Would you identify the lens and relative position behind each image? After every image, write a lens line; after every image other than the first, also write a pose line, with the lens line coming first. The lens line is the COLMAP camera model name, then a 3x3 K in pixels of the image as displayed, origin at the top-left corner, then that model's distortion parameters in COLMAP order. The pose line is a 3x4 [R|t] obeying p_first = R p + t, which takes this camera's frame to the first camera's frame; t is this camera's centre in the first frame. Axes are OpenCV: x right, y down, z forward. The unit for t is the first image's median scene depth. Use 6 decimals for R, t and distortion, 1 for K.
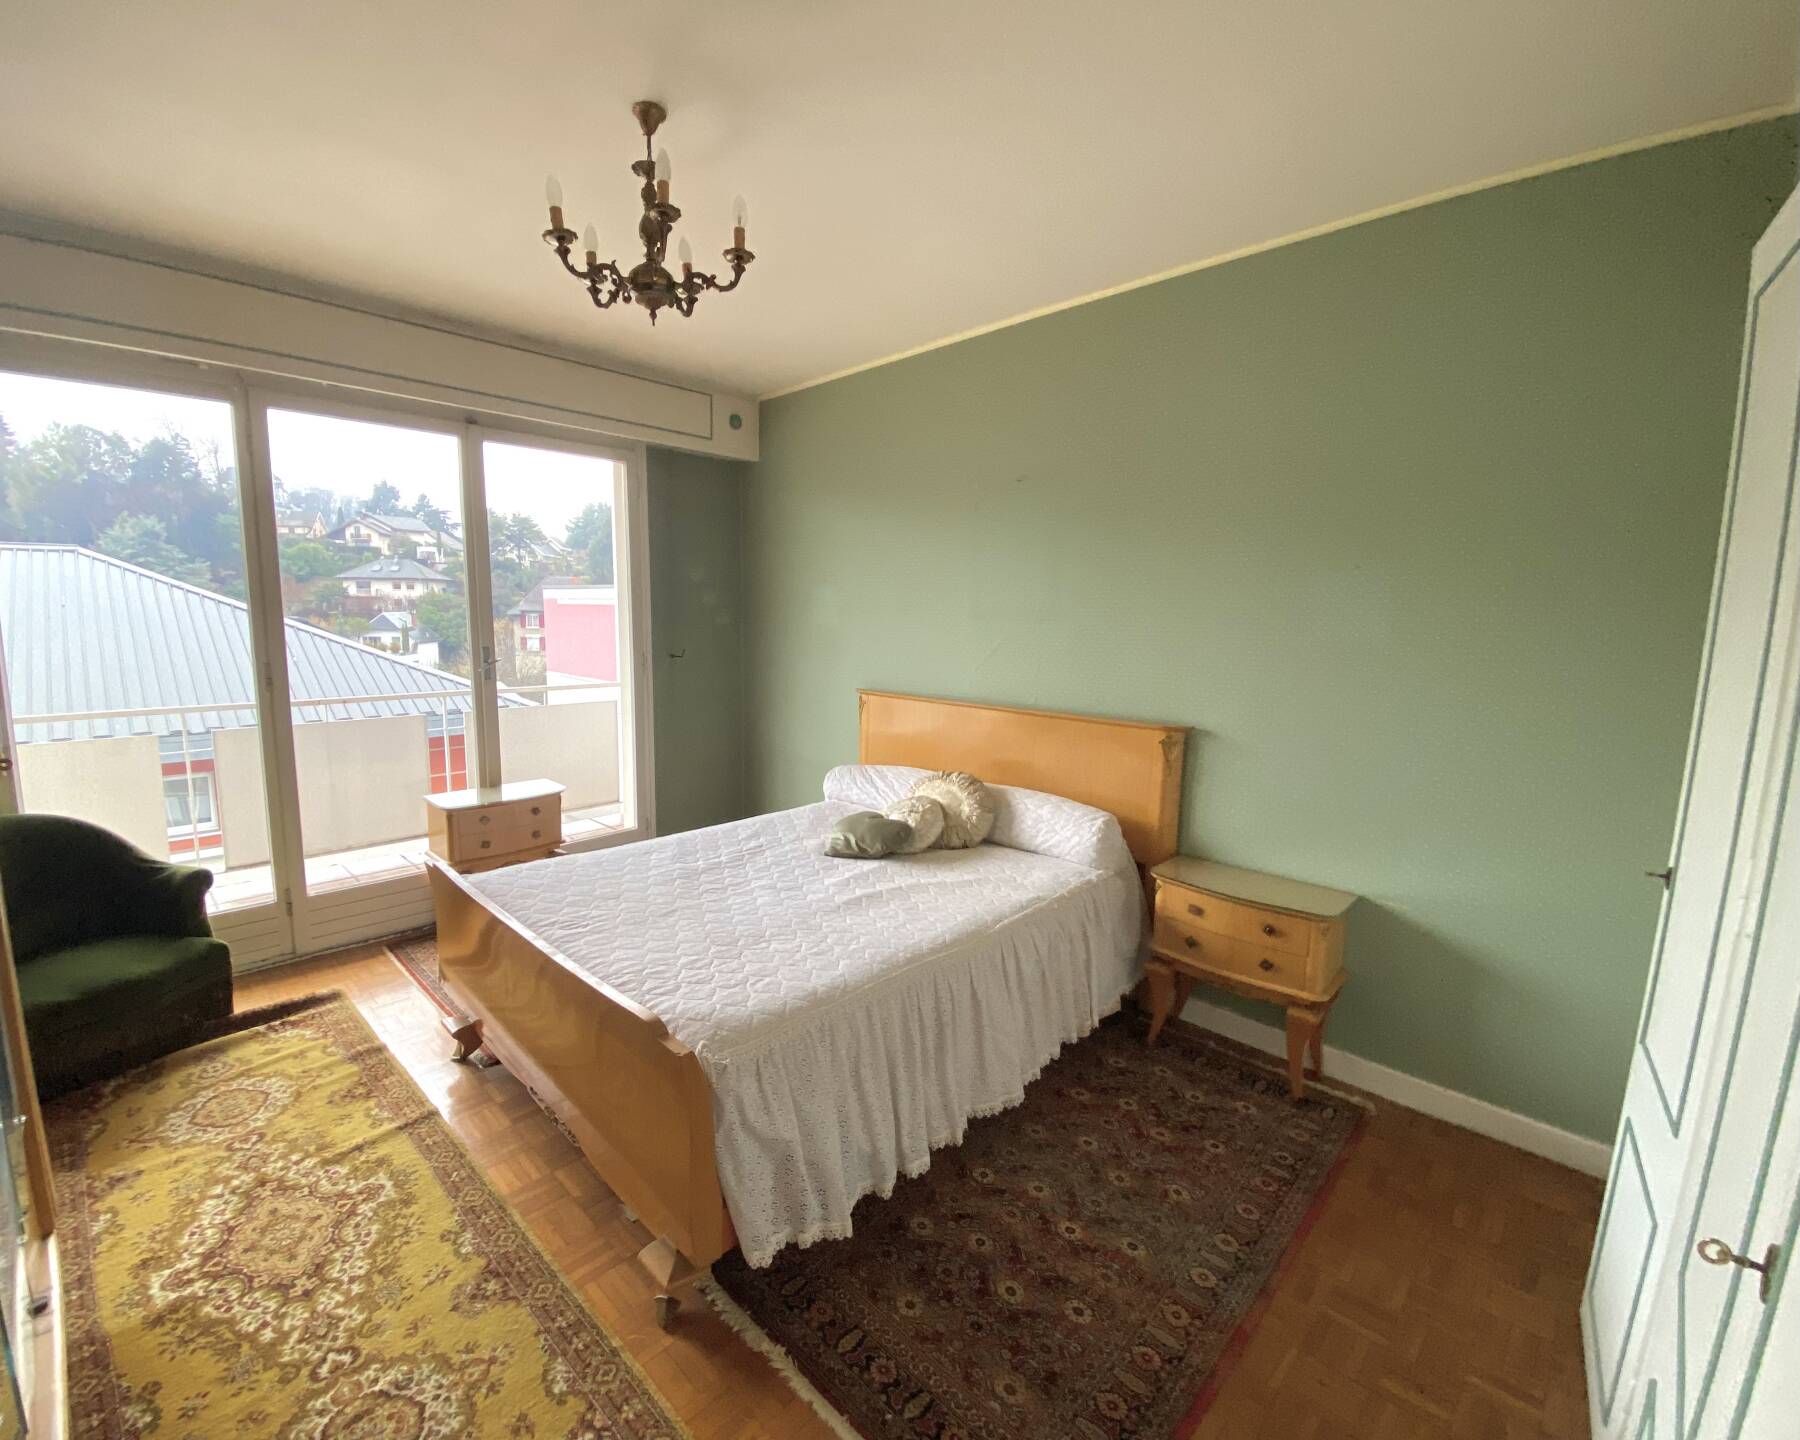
lens RADIAL K [[753.3, 0, 900.0], [0, 753.3, 720.0], [0, 0, 1]] dist [0.033111, -0.000110]
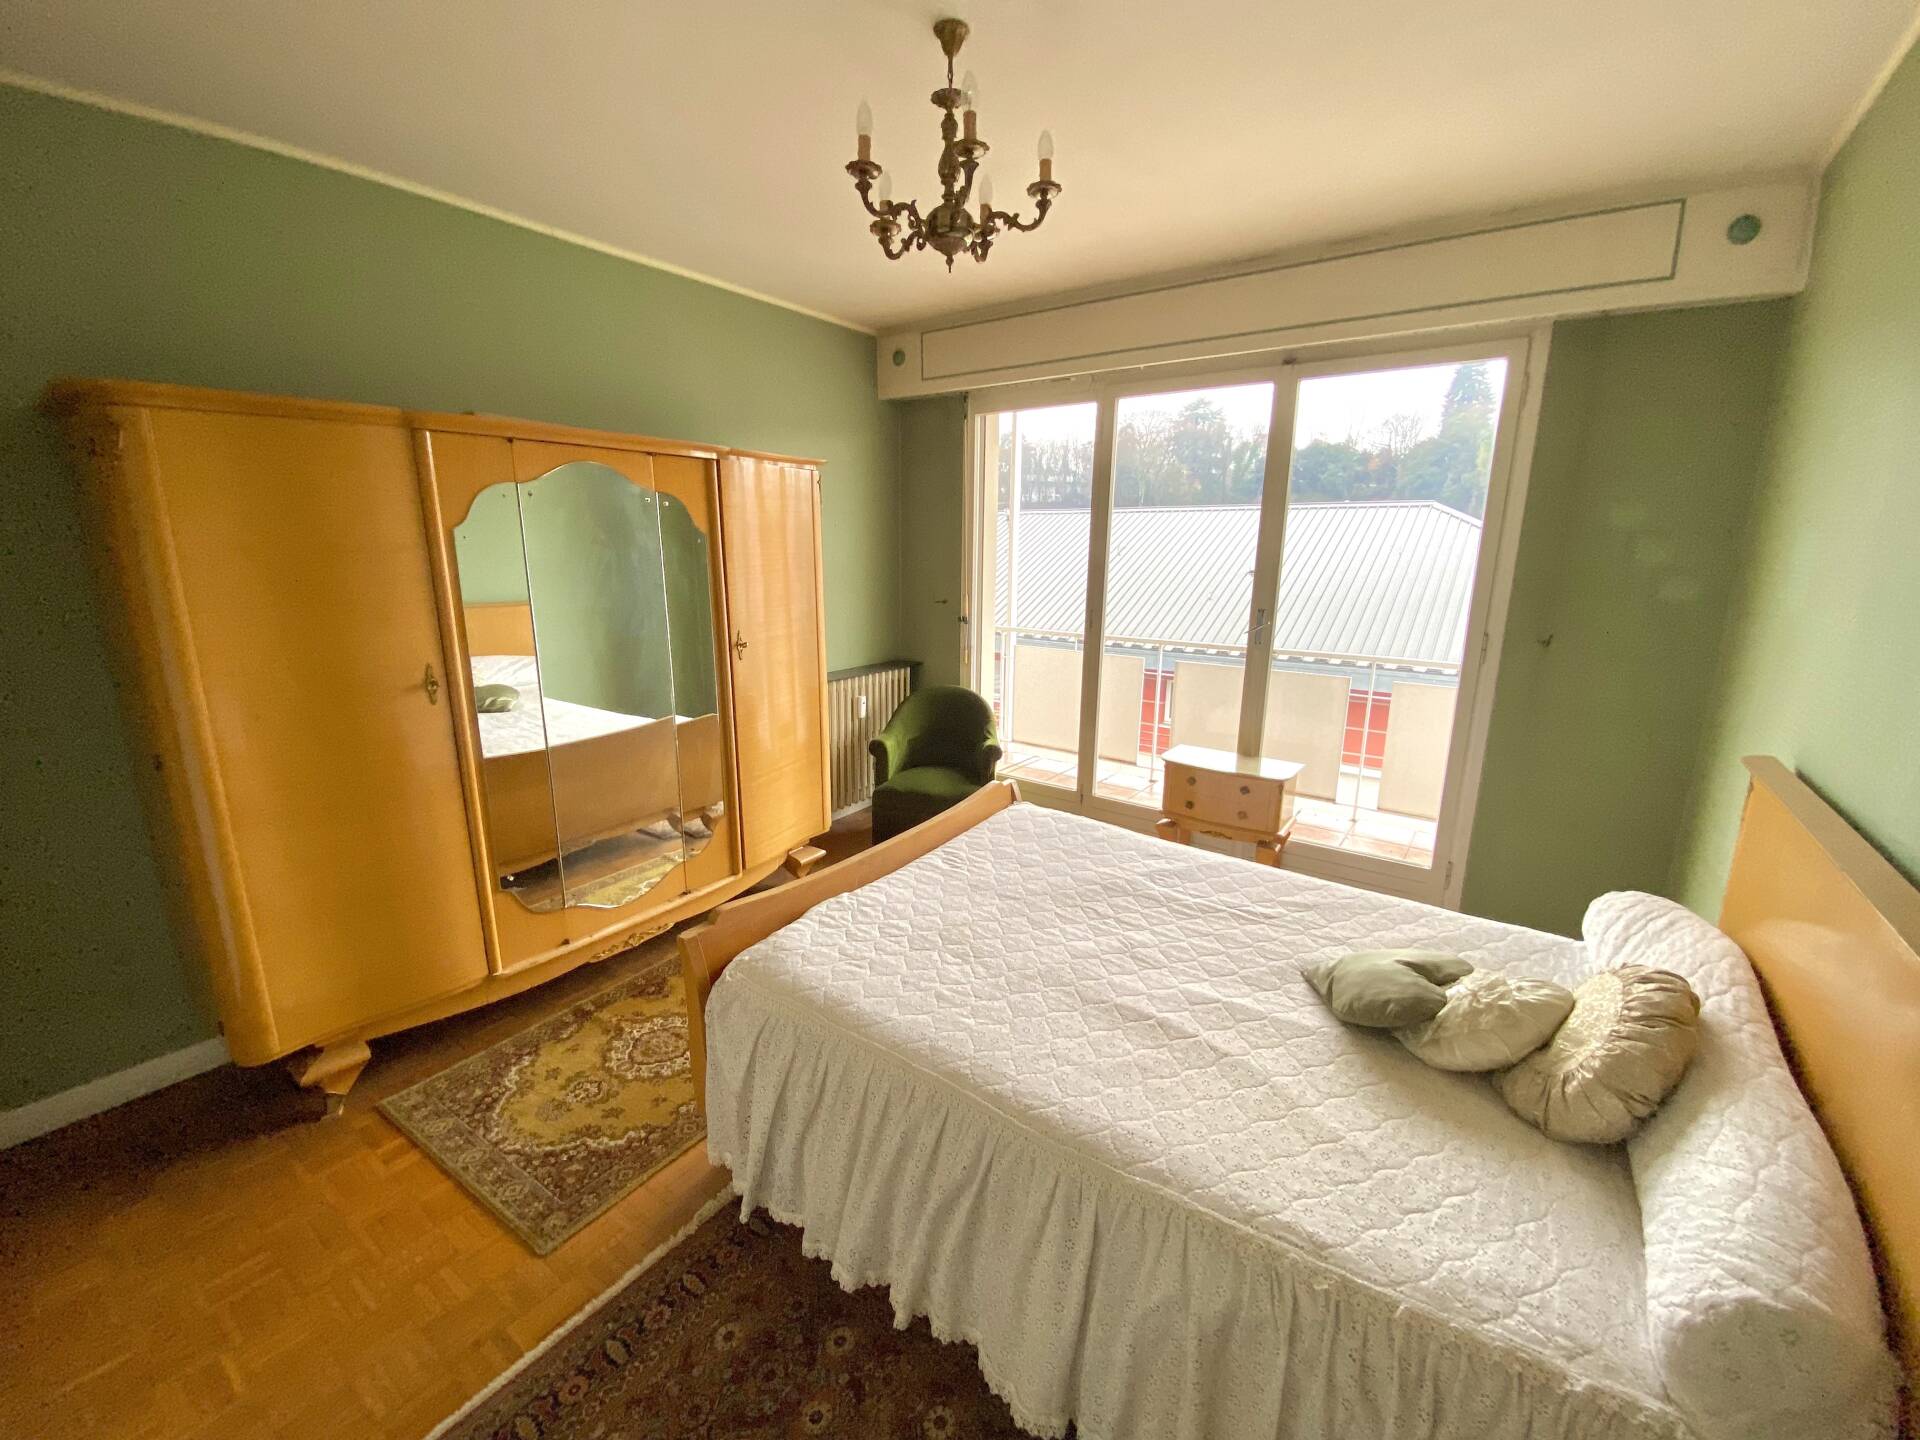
lens RADIAL K [[813.9, 0, 955.2], [0, 813.9, 730.0], [0, 0, 1]] dist [-0.001100, -0.000112]
pose [[0.137655, 0.222861, -0.965082, 0.505362], [-0.162750, 0.966204, 0.199906, -0.112859], [0.977018, 0.129549, 0.169274, 0.610513]]
